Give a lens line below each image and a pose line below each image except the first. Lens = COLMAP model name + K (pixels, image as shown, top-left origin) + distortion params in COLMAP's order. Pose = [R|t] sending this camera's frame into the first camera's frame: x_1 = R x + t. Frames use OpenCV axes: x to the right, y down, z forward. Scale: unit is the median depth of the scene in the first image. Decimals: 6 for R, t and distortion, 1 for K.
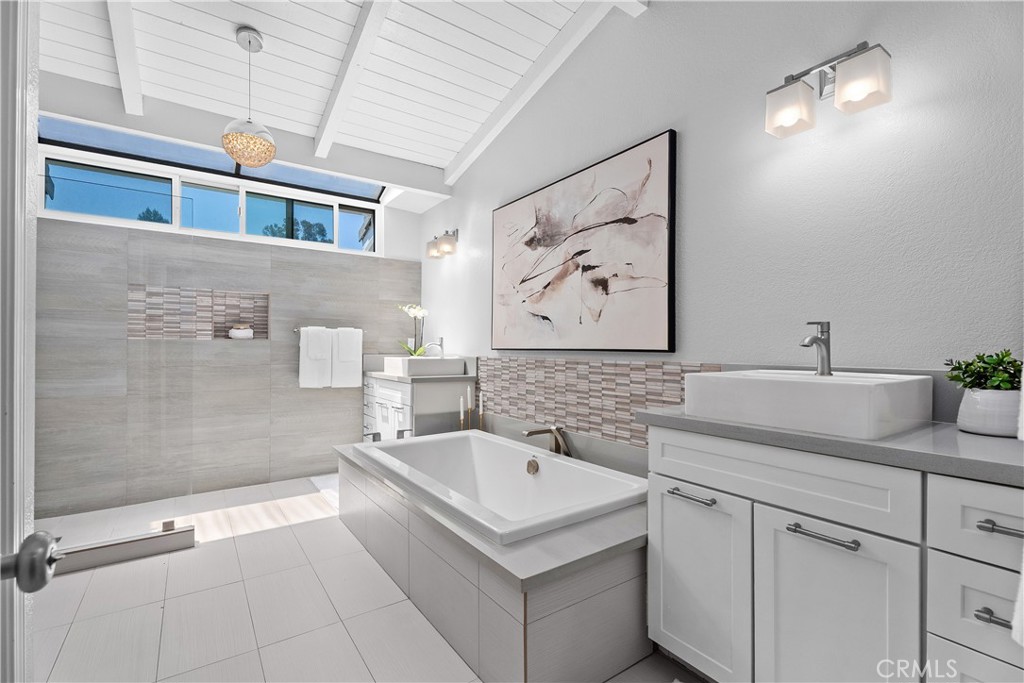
lens RADIAL K [[457.2, 0, 512.3], [0, 457.2, 343.4], [0, 0, 1]] dist [-0.000919, -0.000048]
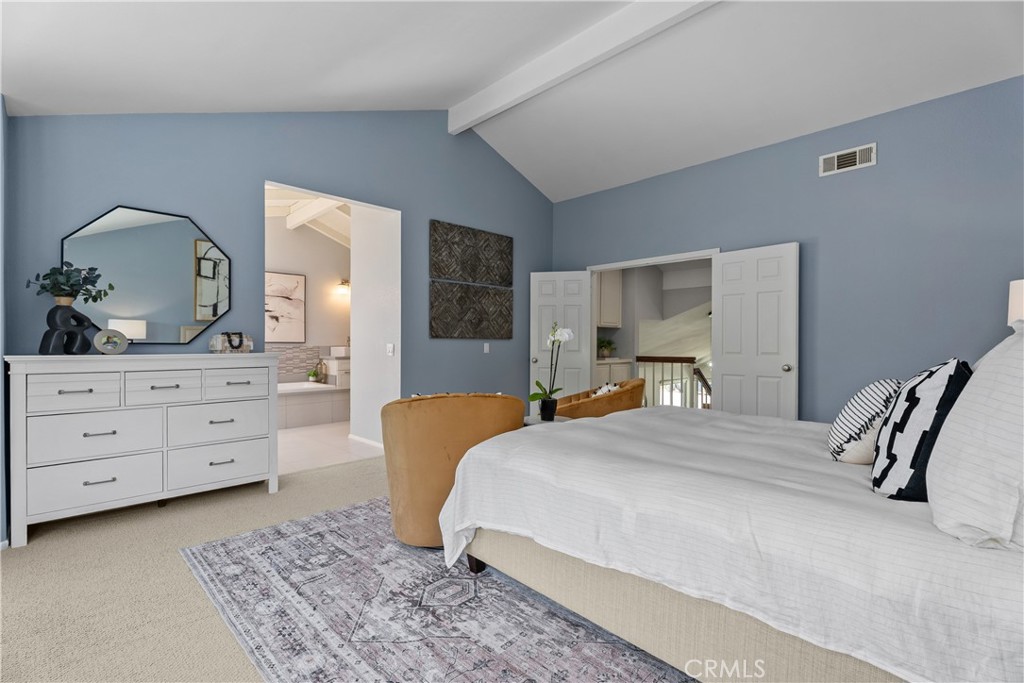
lens RADIAL K [[457.2, 0, 512.4], [0, 457.2, 341.4], [0, 0, 1]] dist [-0.000919, -0.000048]
pose [[-0.175869, -0.006717, 0.984391, -2.837516], [-0.008563, 0.999949, 0.005293, -0.019434], [-0.984376, -0.007498, -0.175918, 0.097053]]
